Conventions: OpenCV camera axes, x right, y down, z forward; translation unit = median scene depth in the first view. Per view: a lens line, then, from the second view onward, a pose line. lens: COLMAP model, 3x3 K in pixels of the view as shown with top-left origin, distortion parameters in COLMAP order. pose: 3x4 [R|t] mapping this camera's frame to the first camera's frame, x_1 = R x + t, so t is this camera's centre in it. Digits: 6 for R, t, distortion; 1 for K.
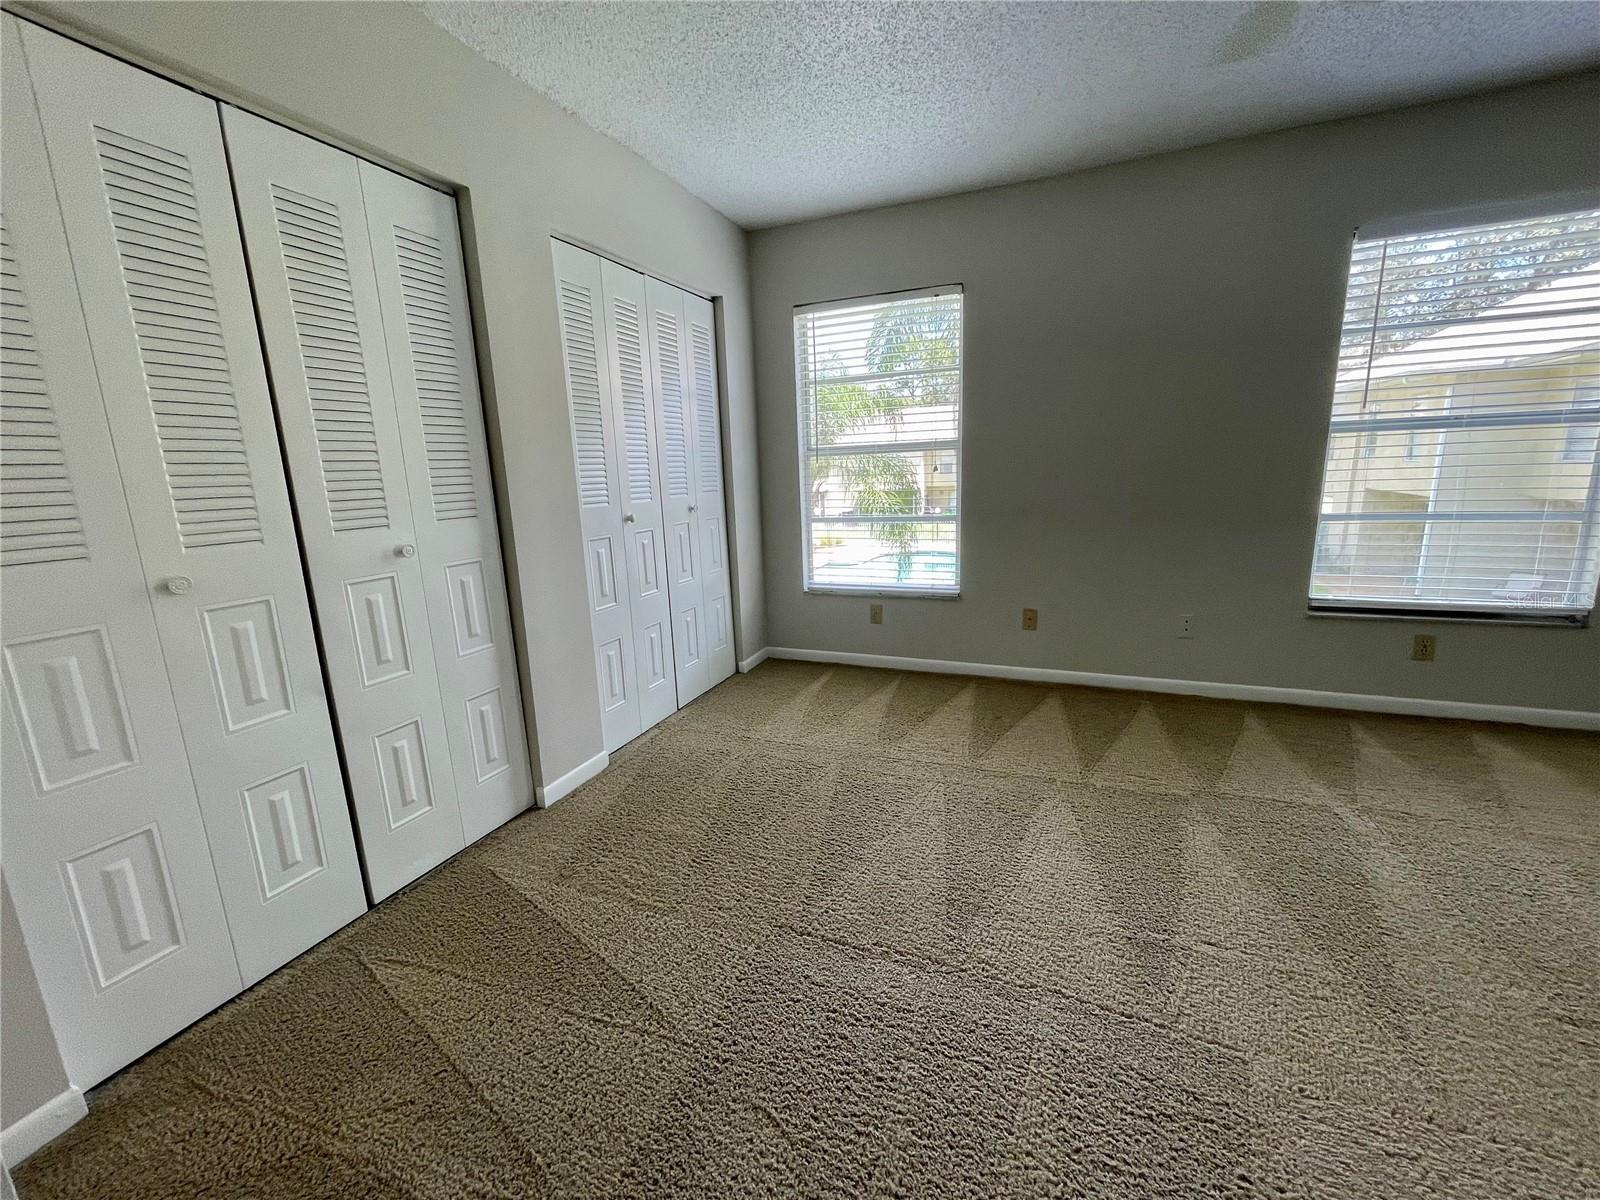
lens RADIAL K [[646.3, 0, 791.4], [0, 646.3, 596.3], [0, 0, 1]] dist [-0.002041, -0.000029]
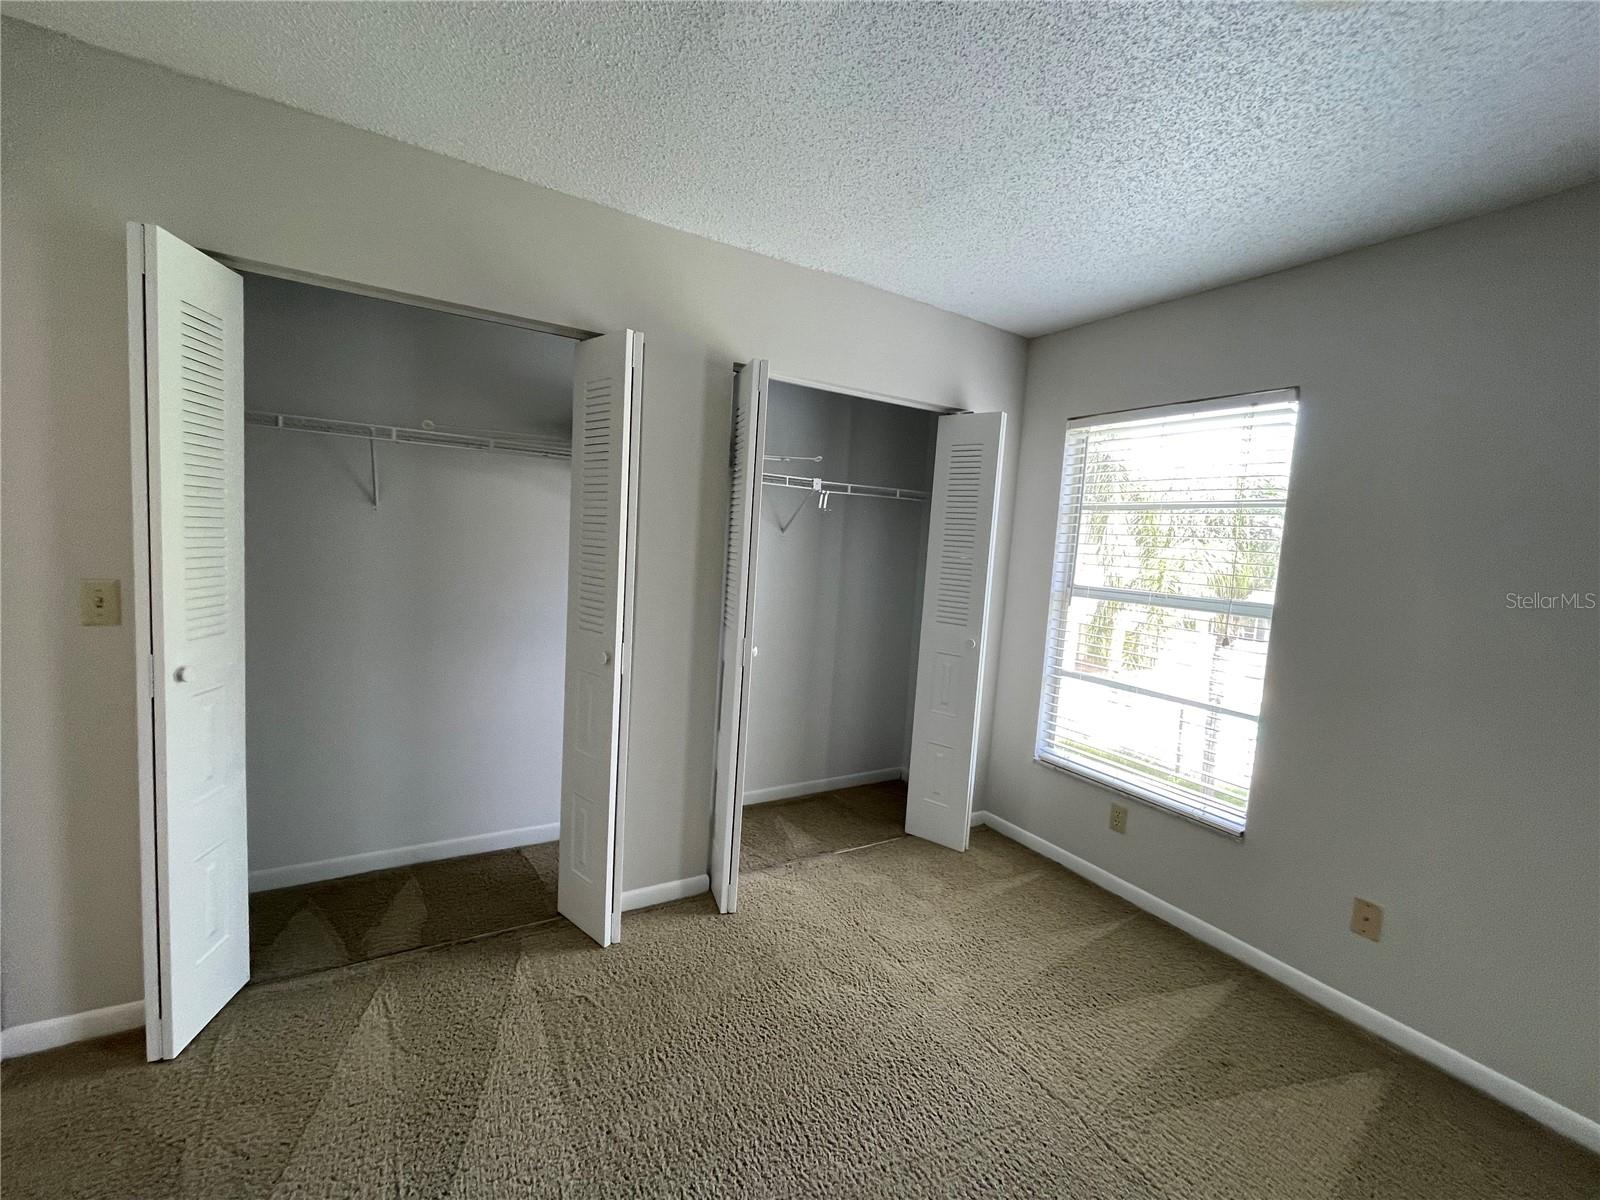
lens RADIAL K [[646.3, 0, 800.6], [0, 646.3, 602.6], [0, 0, 1]] dist [-0.002041, -0.000029]
pose [[0.803026, 0.147719, -0.577345, 0.256095], [-0.213487, 0.975802, -0.047271, -0.112769], [0.556392, 0.161216, 0.815131, 0.181467]]
